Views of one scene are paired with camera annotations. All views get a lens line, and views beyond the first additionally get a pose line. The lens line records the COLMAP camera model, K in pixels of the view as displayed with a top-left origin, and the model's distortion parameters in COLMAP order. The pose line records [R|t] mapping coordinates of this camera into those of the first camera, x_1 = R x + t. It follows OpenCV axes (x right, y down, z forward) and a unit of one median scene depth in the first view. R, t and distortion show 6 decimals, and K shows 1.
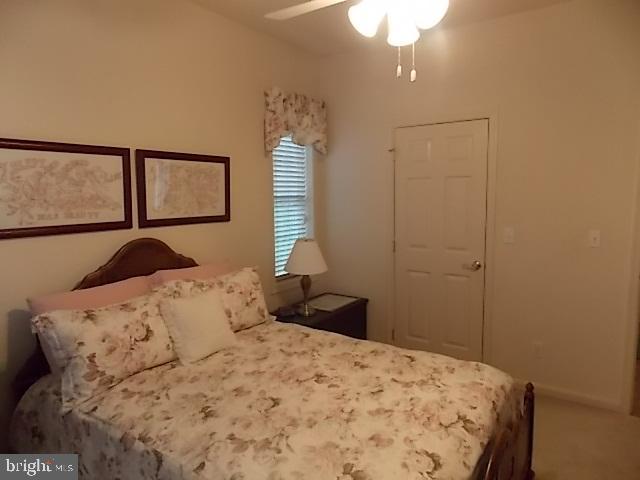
lens RADIAL K [[420.7, 0, 319.2], [0, 420.7, 237.7], [0, 0, 1]] dist [0.001946, -0.002311]
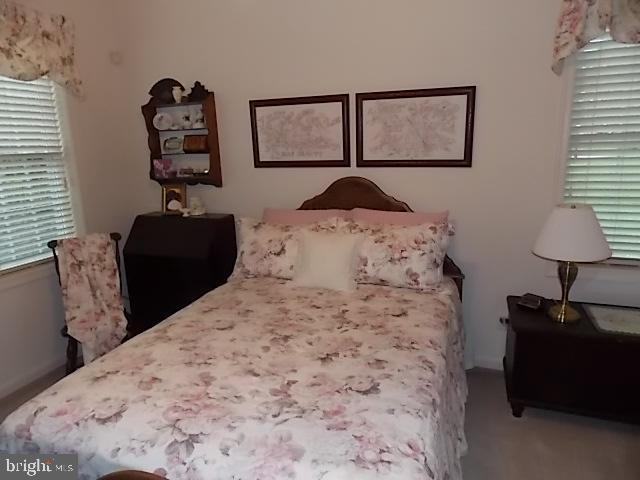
lens RADIAL K [[420.7, 0, 321.0], [0, 420.7, 239.1], [0, 0, 1]] dist [0.001946, -0.002311]
pose [[0.259758, 0.221071, -0.940028, 0.678369], [-0.080510, 0.975012, 0.207051, -0.065159], [0.962312, 0.021899, 0.271066, 0.660804]]
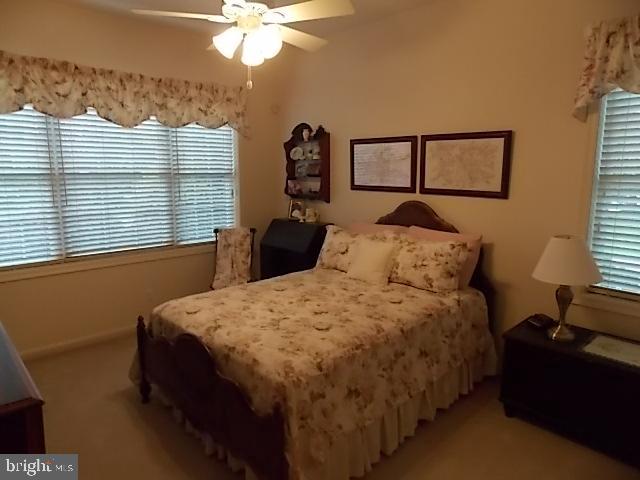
lens RADIAL K [[420.7, 0, 322.4], [0, 420.7, 241.5], [0, 0, 1]] dist [0.001946, -0.002311]
pose [[-0.192928, 0.179913, -0.964578, 1.059179], [-0.107737, 0.973218, 0.203073, -0.123880], [0.975280, 0.143099, -0.168377, 1.015665]]
